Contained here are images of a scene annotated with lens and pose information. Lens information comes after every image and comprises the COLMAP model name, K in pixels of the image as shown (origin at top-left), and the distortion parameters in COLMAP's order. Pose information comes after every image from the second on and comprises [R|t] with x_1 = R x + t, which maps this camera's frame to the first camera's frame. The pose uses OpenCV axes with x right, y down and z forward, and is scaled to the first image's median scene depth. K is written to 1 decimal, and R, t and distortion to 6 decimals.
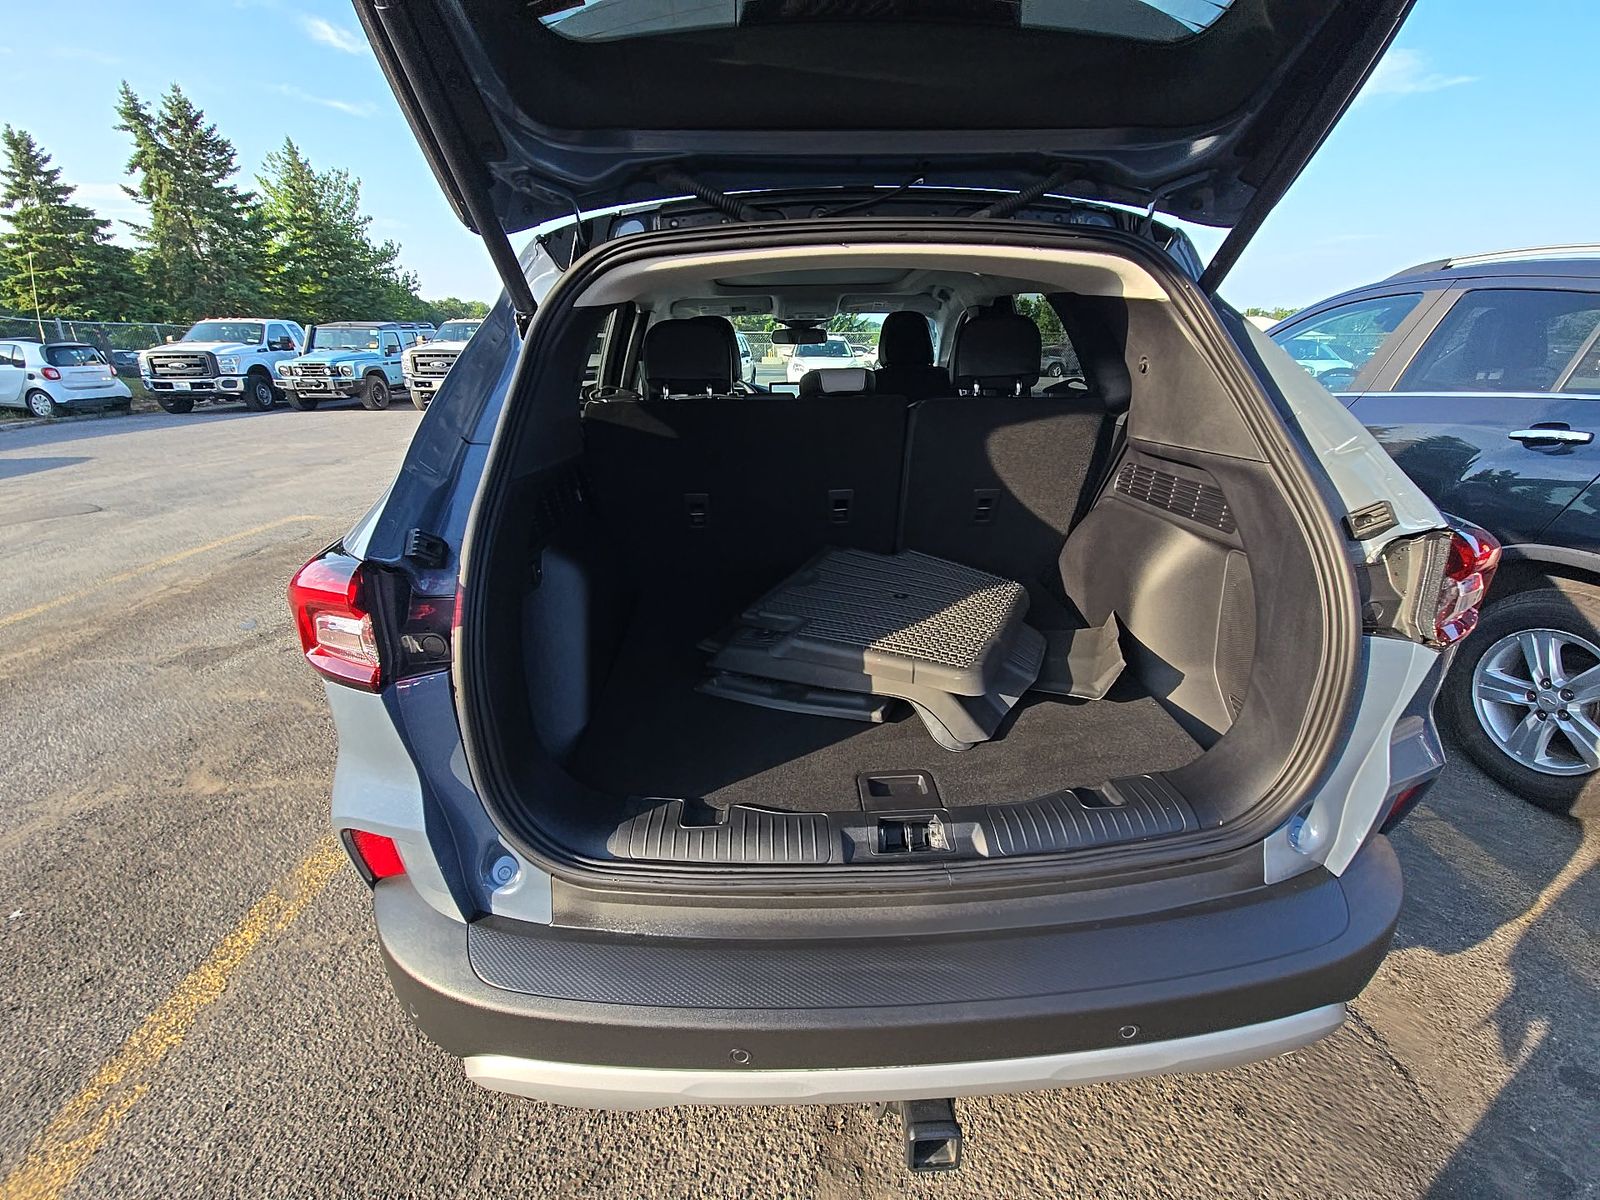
lens RADIAL K [[648.6, 0, 800.2], [0, 648.6, 587.8], [0, 0, 1]] dist [0.013176, -0.011037]
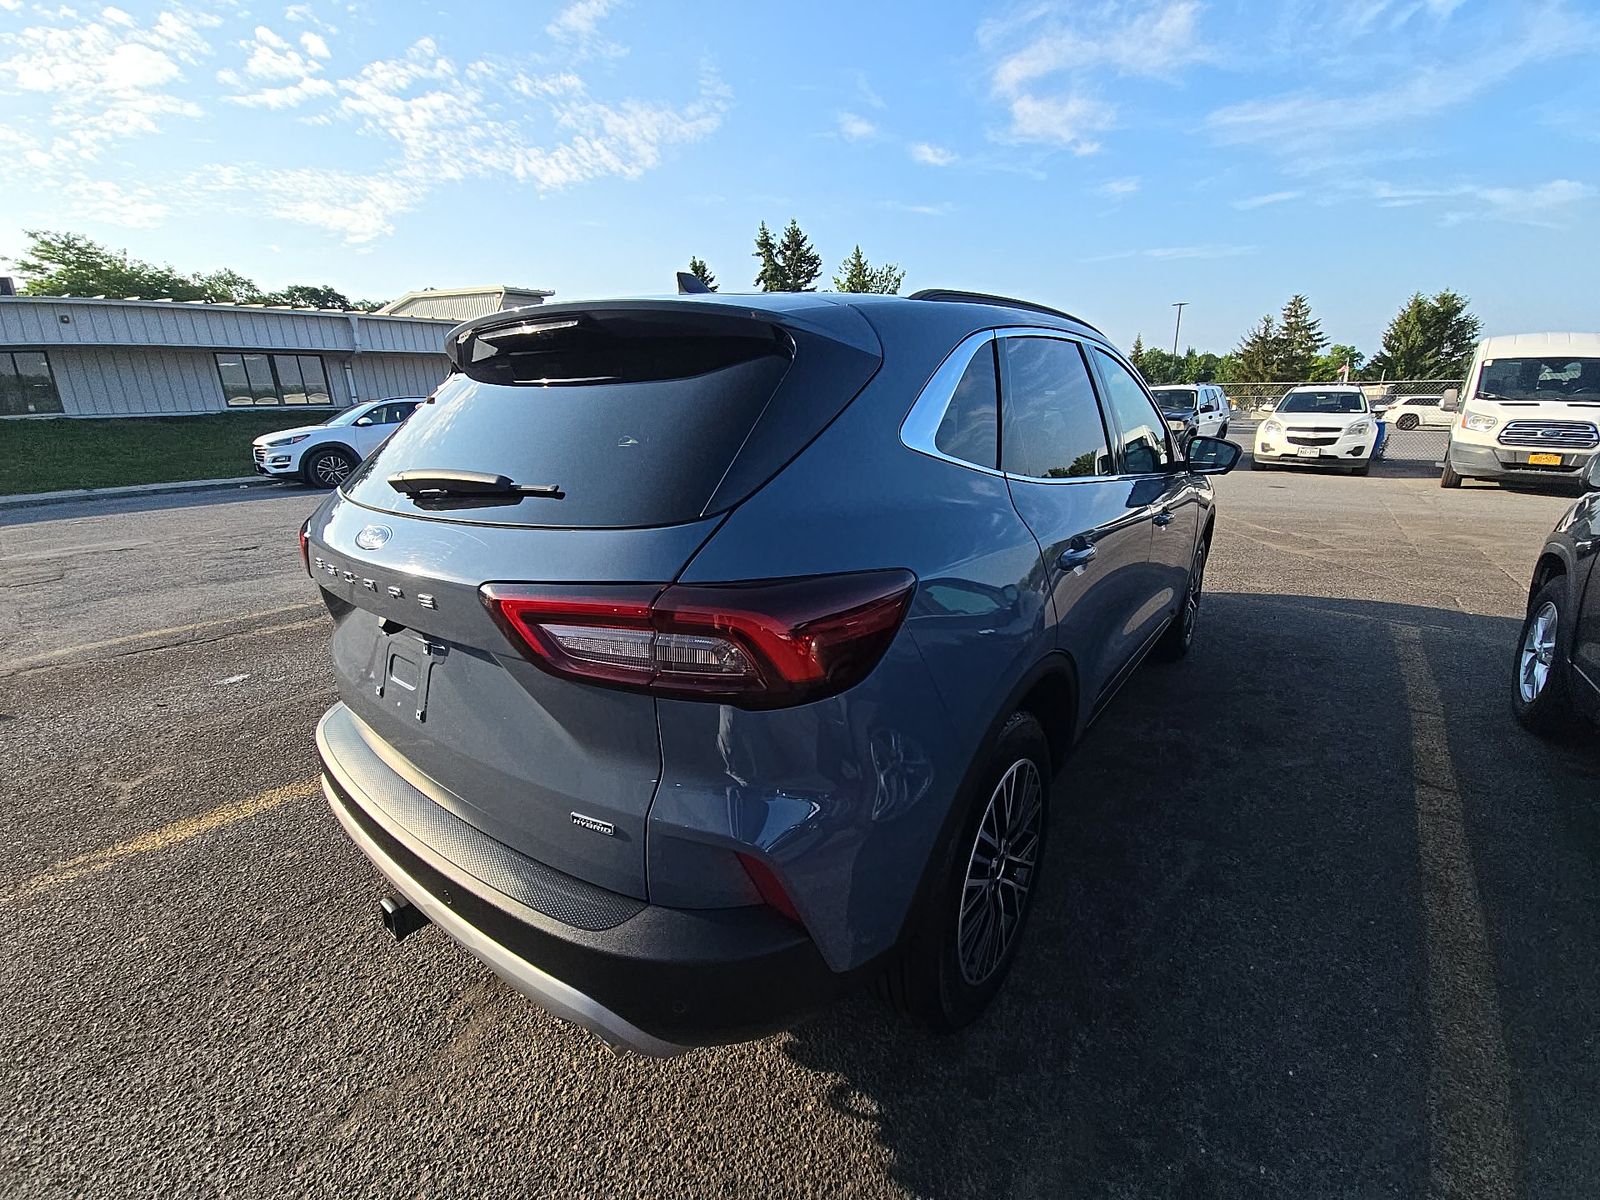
lens RADIAL K [[648.6, 0, 805.1], [0, 648.6, 593.3], [0, 0, 1]] dist [0.013176, -0.011037]
pose [[0.755640, 0.180162, -0.629723, 0.523737], [-0.222778, 0.974801, 0.011564, -0.039317], [0.615937, 0.131550, 0.776734, 0.087824]]
